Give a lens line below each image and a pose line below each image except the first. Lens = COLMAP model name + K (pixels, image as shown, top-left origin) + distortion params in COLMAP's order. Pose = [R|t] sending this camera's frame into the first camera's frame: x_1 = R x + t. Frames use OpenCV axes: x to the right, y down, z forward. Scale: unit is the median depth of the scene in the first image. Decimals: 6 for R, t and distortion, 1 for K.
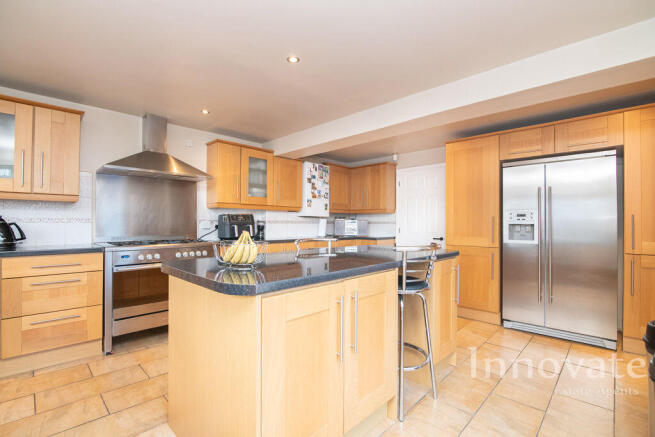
lens RADIAL K [[304.4, 0, 327.5], [0, 304.4, 218.5], [0, 0, 1]] dist [-0.002544, -0.000299]
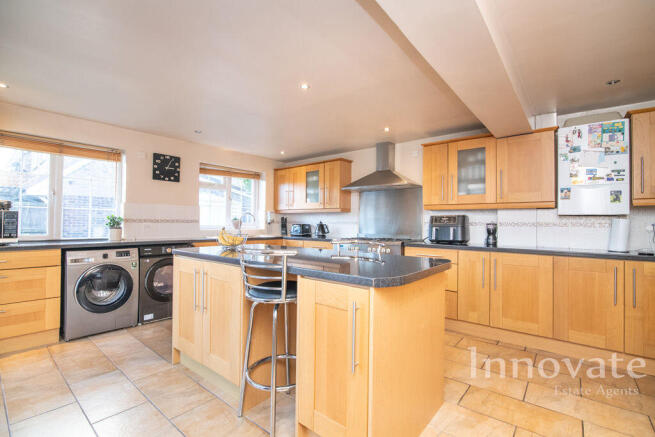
lens RADIAL K [[304.4, 0, 327.5], [0, 304.4, 218.5], [0, 0, 1]] dist [-0.002544, -0.000299]
pose [[0.093102, -0.021097, -0.995433, 0.569570], [0.005050, 0.999773, -0.020717, 0.011517], [0.995644, -0.003098, 0.093187, 0.518161]]
